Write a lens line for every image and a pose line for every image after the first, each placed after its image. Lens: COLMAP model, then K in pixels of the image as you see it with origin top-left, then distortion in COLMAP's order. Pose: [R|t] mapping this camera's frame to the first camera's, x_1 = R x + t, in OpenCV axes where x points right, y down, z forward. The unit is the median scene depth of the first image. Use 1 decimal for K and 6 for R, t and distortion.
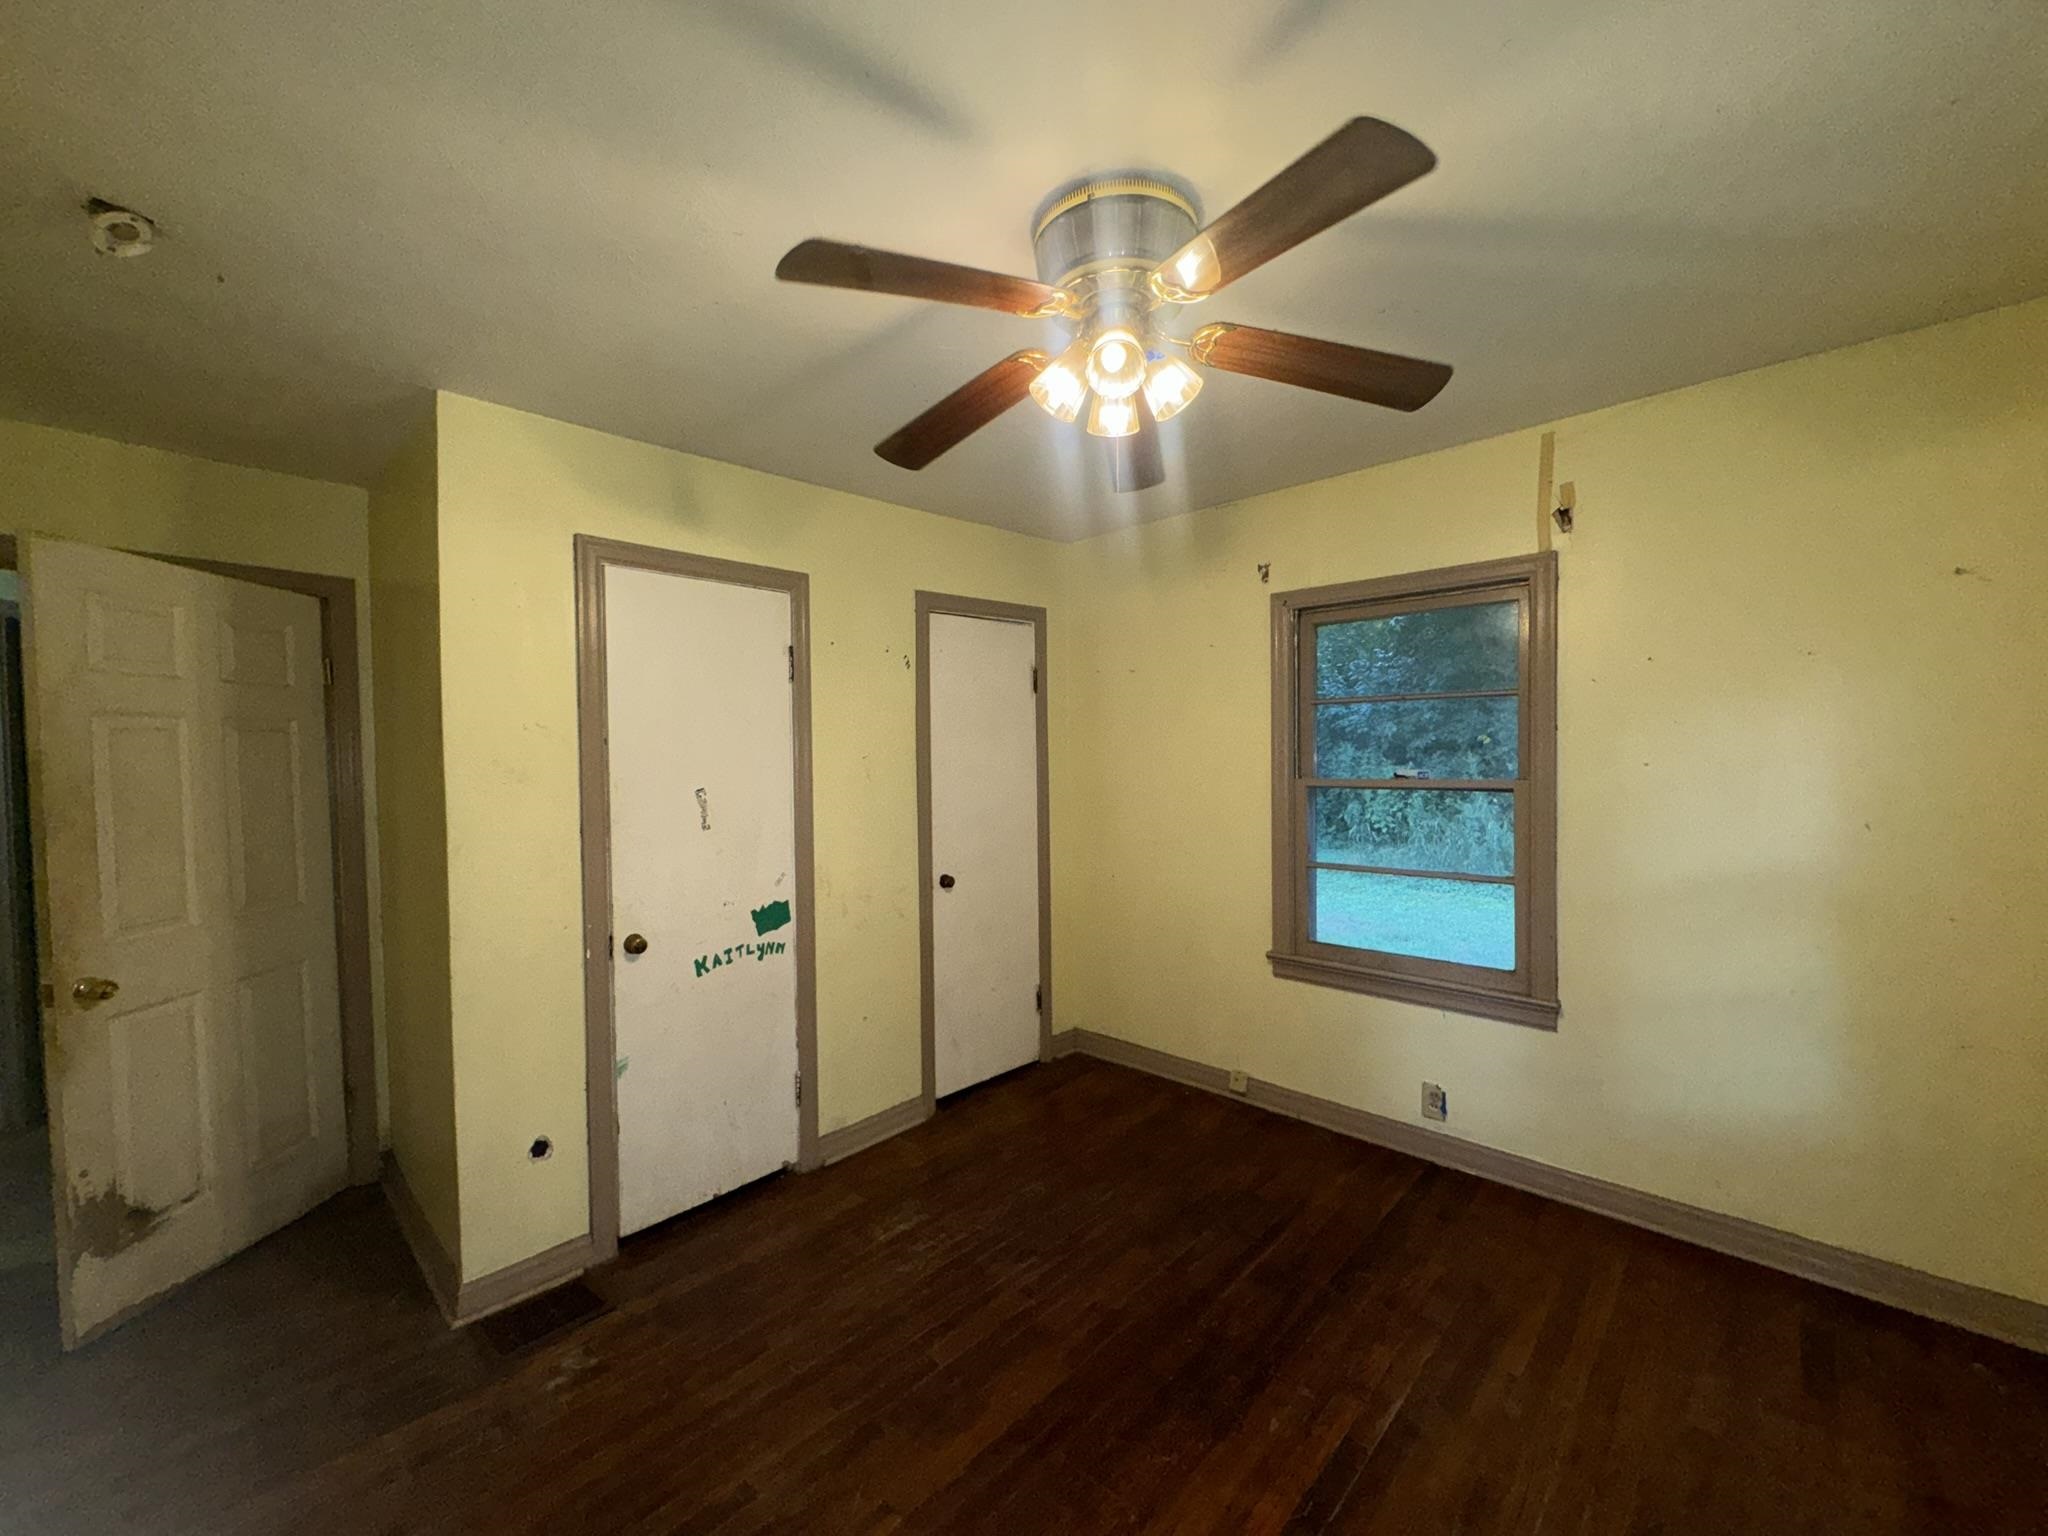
lens RADIAL K [[814.8, 0, 1022.7], [0, 814.8, 775.2], [0, 0, 1]] dist [0.000539, 0.000057]
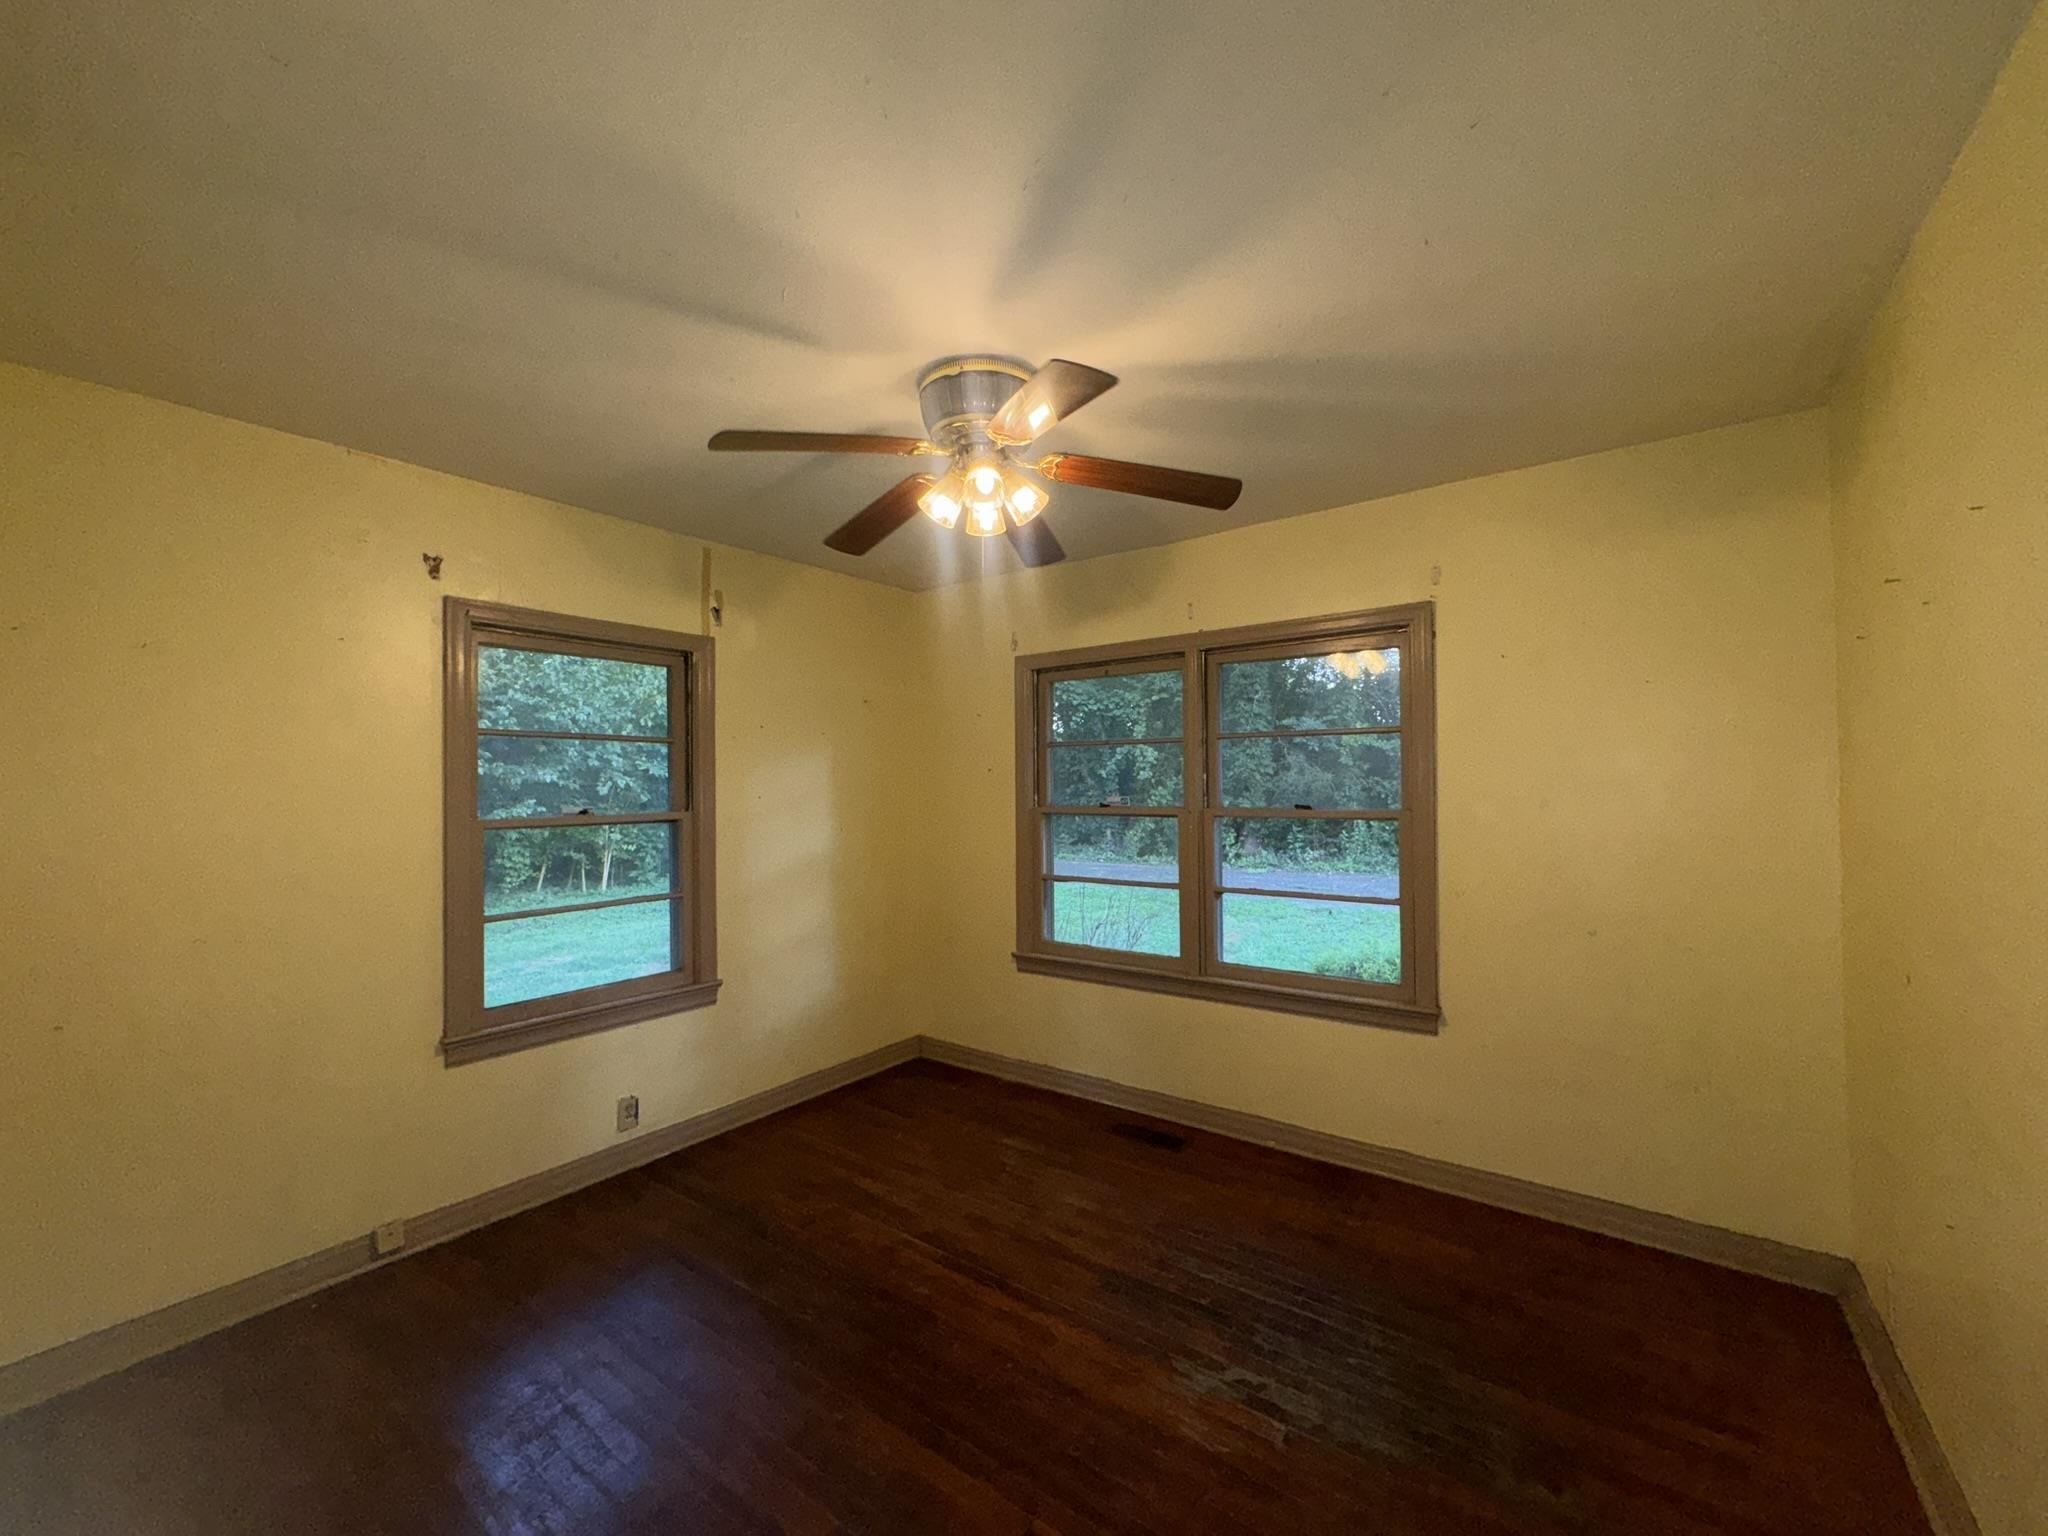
lens RADIAL K [[814.8, 0, 1022.7], [0, 814.8, 775.2], [0, 0, 1]] dist [0.000539, 0.000057]
pose [[-0.120855, 0.026827, 0.992308, -0.705901], [0.039632, 0.998968, -0.022180, -0.001499], [-0.991879, 0.036647, -0.121794, 0.657572]]
